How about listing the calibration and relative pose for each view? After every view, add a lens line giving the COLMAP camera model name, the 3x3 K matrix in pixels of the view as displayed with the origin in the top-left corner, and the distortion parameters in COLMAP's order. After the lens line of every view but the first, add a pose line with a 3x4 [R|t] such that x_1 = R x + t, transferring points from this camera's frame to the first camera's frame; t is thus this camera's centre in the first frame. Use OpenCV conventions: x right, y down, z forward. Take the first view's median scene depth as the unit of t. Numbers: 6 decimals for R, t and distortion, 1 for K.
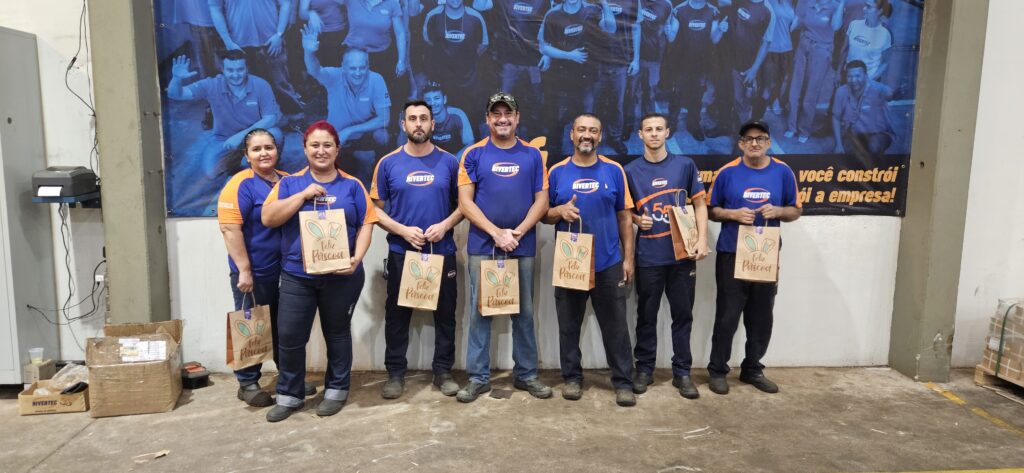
lens RADIAL K [[686.0, 0, 510.9], [0, 686.0, 241.2], [0, 0, 1]] dist [0.071116, -0.065744]
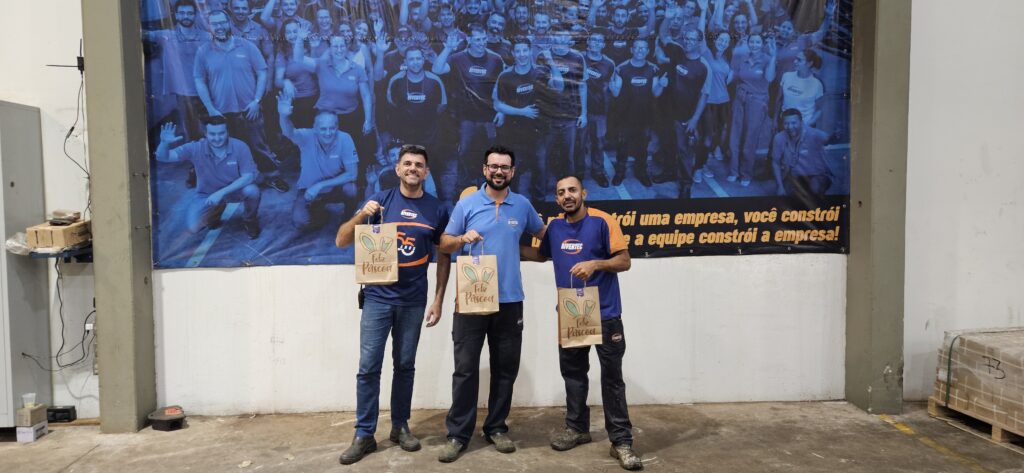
lens RADIAL K [[686.0, 0, 498.5], [0, 686.0, 235.5], [0, 0, 1]] dist [0.071116, -0.065744]
pose [[0.999181, -0.024045, -0.032551, 0.078910], [0.021095, 0.995886, -0.088120, 0.019870], [0.034536, 0.087361, 0.995578, -0.064067]]
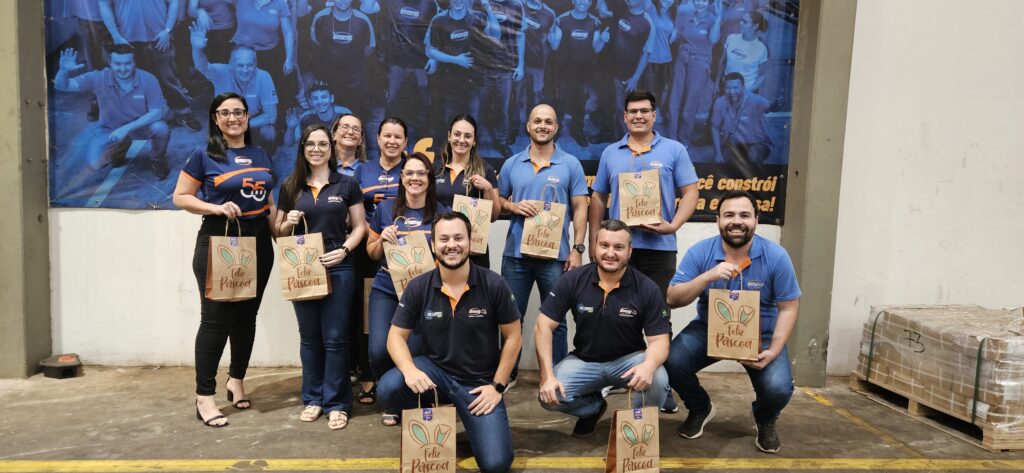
lens RADIAL K [[686.0, 0, 502.9], [0, 686.0, 250.1], [0, 0, 1]] dist [0.071116, -0.065744]
pose [[0.999746, 0.020154, 0.010073, 0.151890], [-0.019641, 0.998620, -0.048709, 0.063704], [-0.011041, 0.048498, 0.998762, -0.015838]]
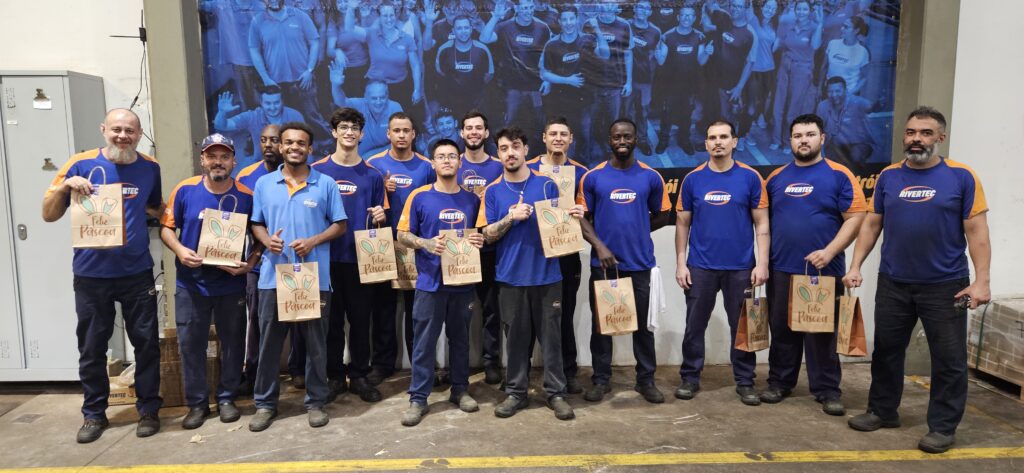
lens RADIAL K [[686.0, 0, 495.3], [0, 686.0, 248.1], [0, 0, 1]] dist [0.071116, -0.065744]
pose [[0.998302, -0.017043, -0.055705, 0.026190], [0.016347, 0.999783, -0.012933, 0.011340], [0.055914, 0.012000, 0.998363, -0.105447]]
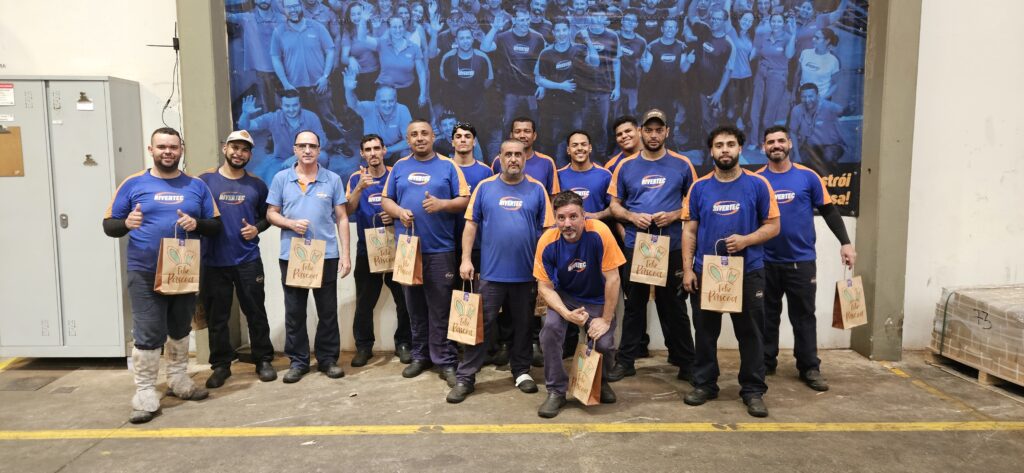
lens RADIAL K [[686.0, 0, 501.6], [0, 686.0, 231.3], [0, 0, 1]] dist [0.071116, -0.065744]
pose [[0.997303, -0.012149, -0.072377, 0.065961], [0.009275, 0.999160, -0.039923, 0.031443], [0.072801, 0.039144, 0.996578, -0.196798]]
